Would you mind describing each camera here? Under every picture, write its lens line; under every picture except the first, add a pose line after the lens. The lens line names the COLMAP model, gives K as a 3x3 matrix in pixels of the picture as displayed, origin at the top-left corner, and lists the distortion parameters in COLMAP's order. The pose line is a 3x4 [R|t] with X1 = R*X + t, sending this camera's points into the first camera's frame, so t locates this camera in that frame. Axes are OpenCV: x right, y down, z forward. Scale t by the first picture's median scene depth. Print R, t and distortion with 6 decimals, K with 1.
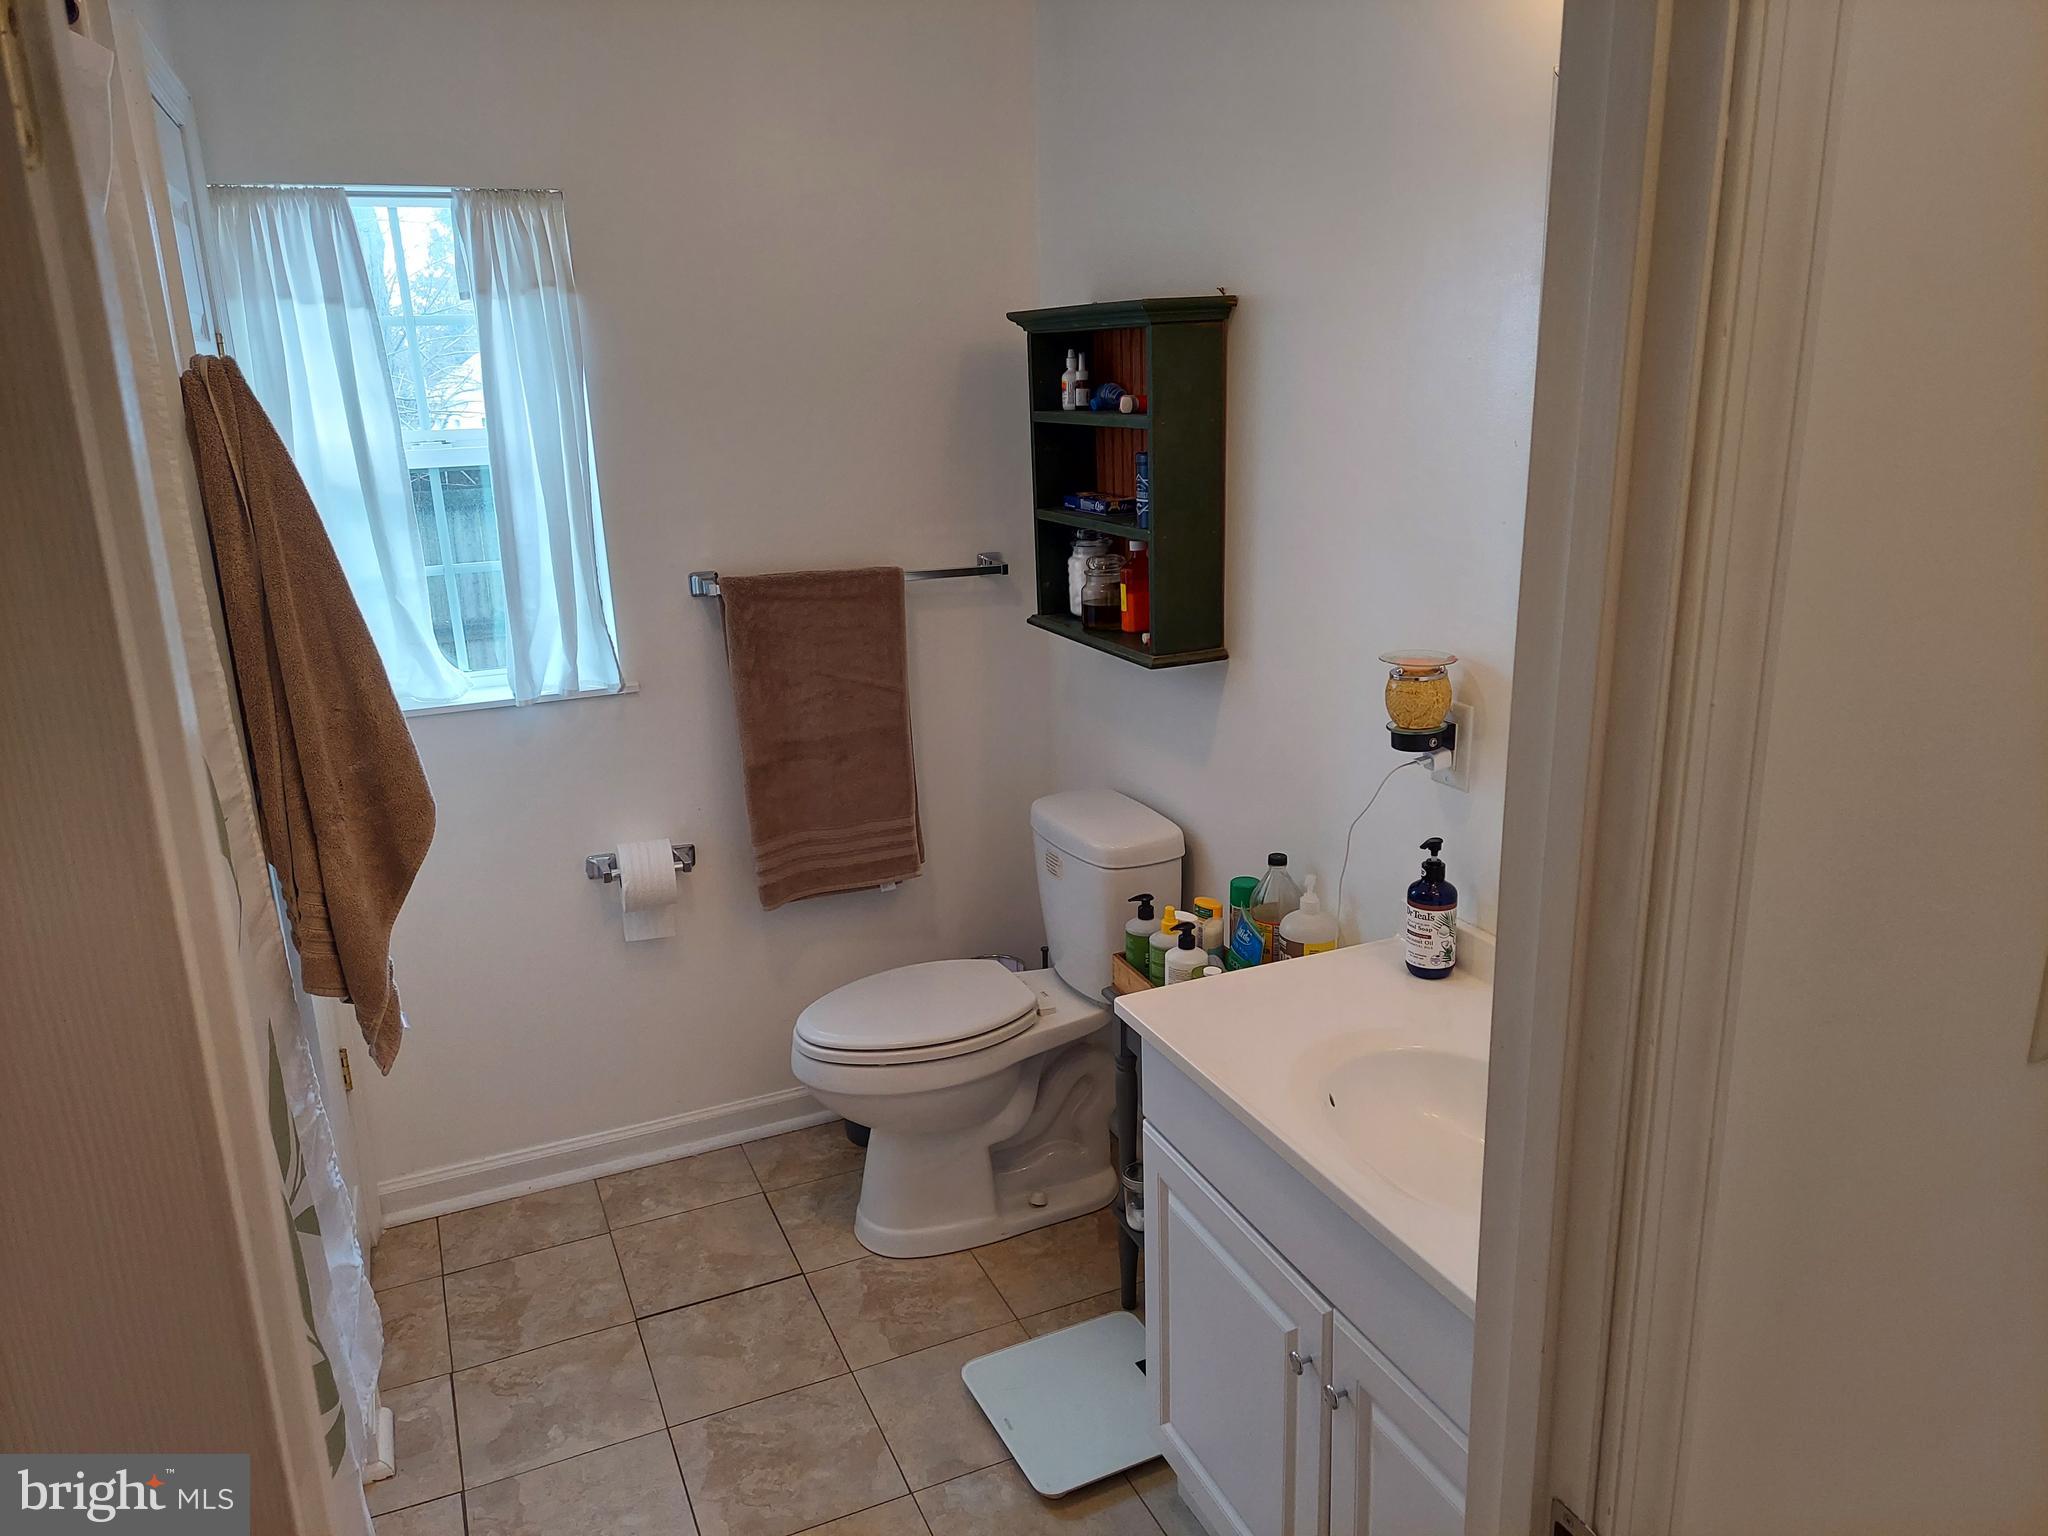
lens RADIAL K [[1454.4, 0, 1027.5], [0, 1454.4, 781.3], [0, 0, 1]] dist [0.101443, -0.129313]
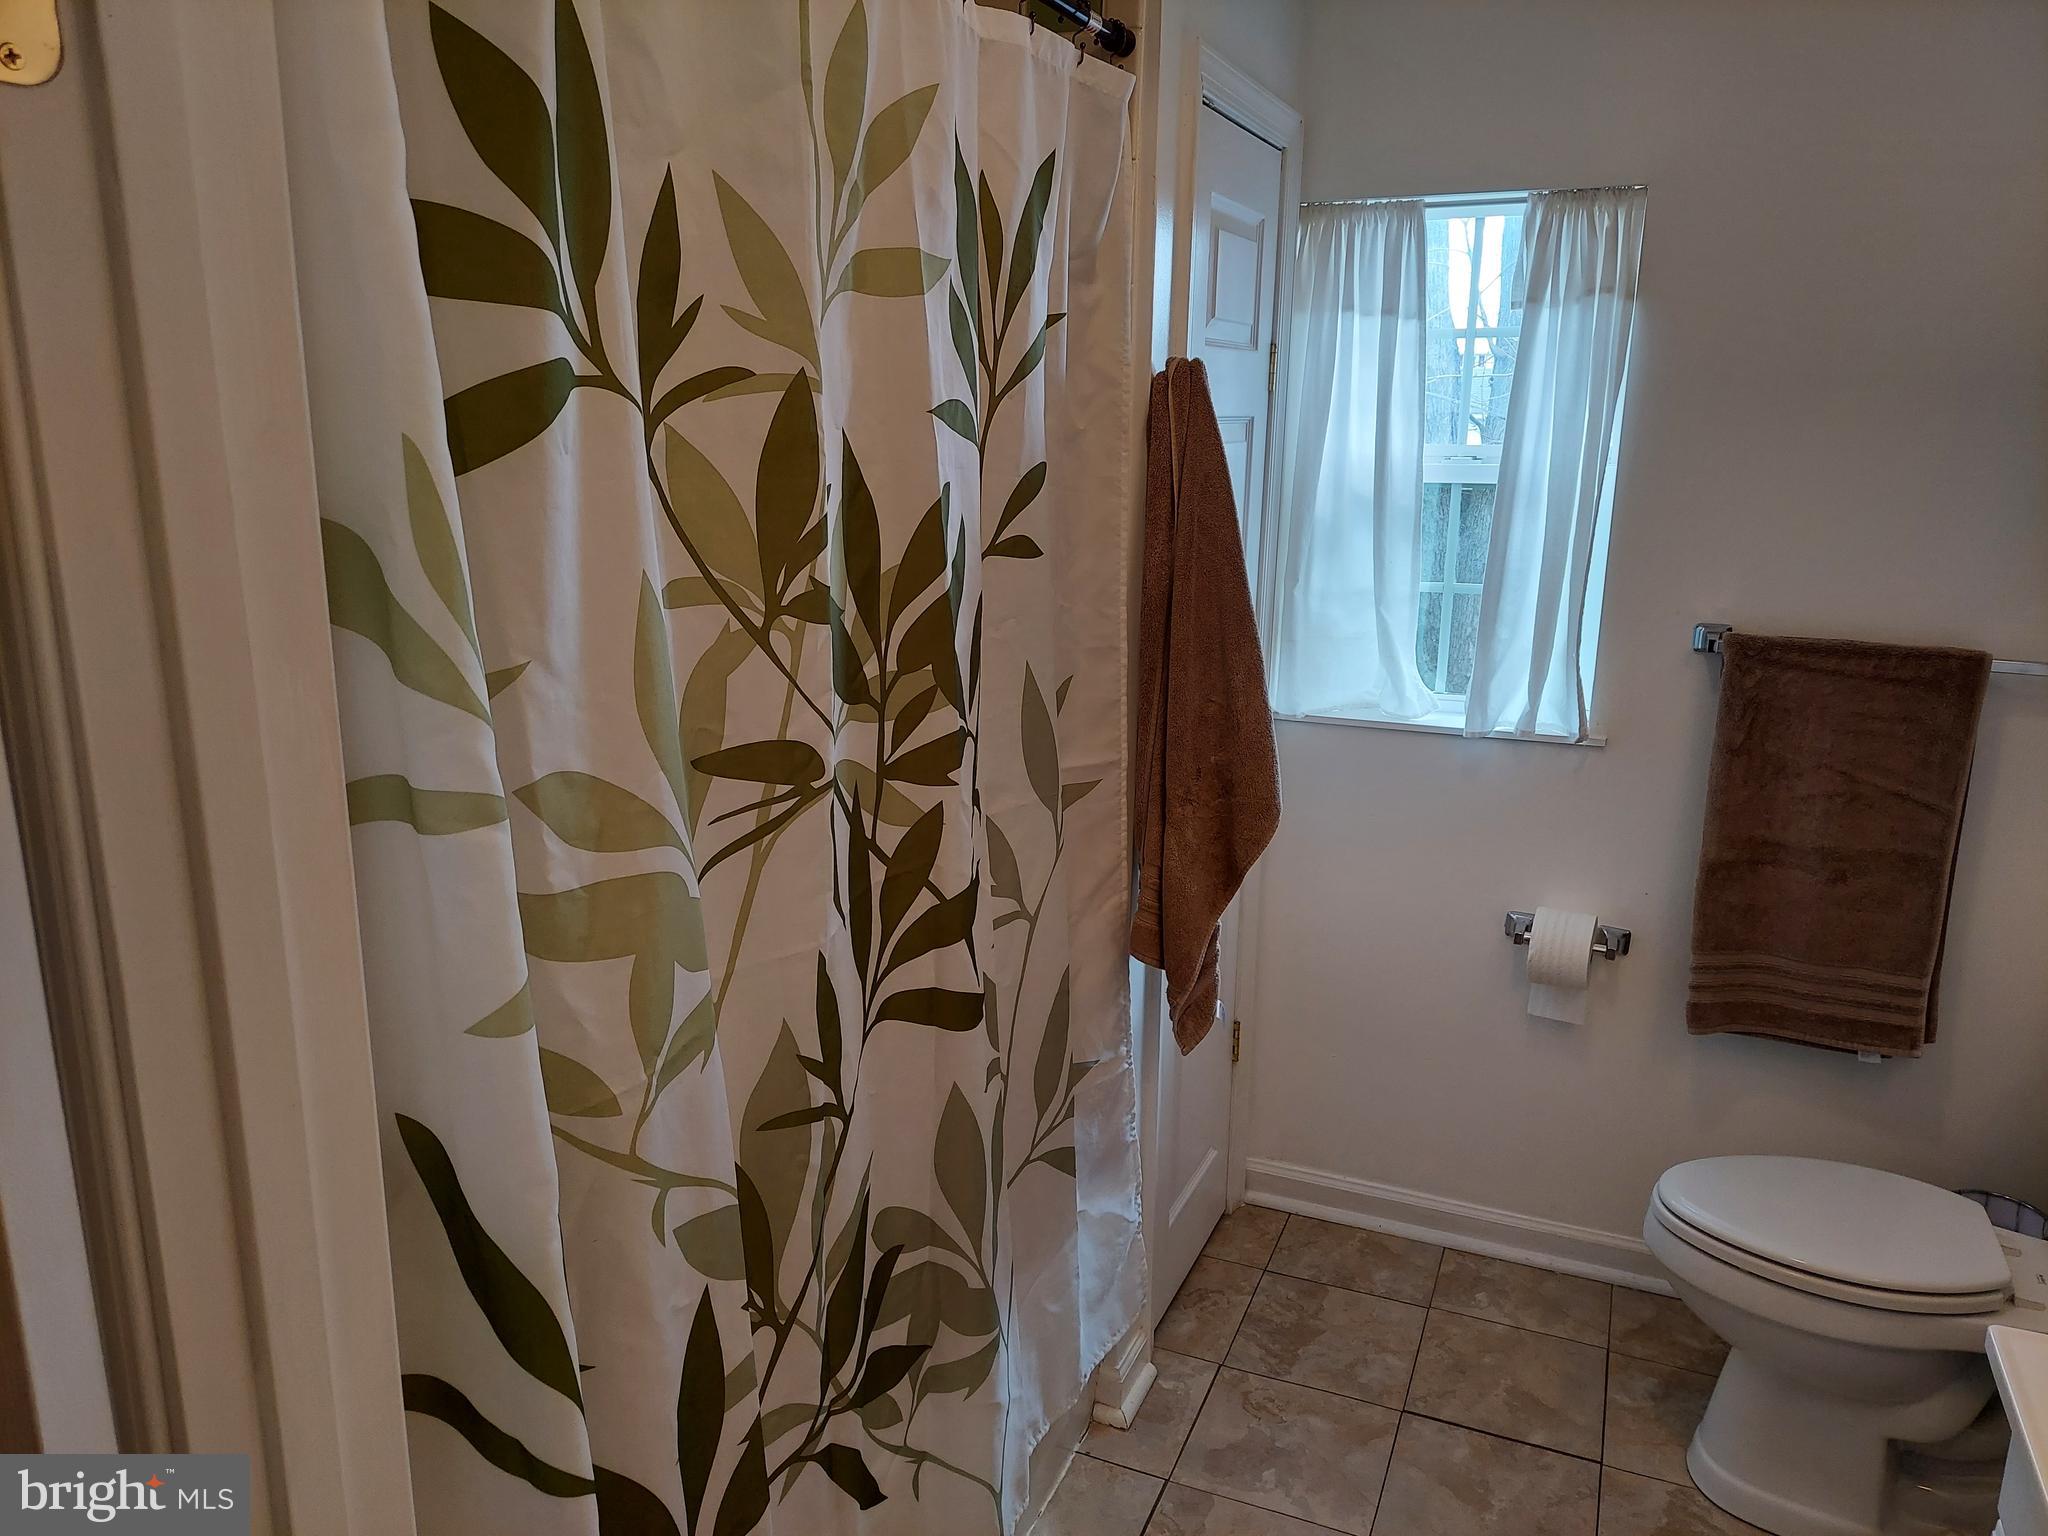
lens RADIAL K [[1454.6, 0, 1048.8], [0, 1454.6, 786.7], [0, 0, 1]] dist [0.095020, -0.108368]
pose [[0.697117, 0.214051, -0.684259, 0.122698], [-0.227148, 0.971166, 0.072385, -0.027773], [0.680023, 0.104968, 0.725638, 0.136811]]
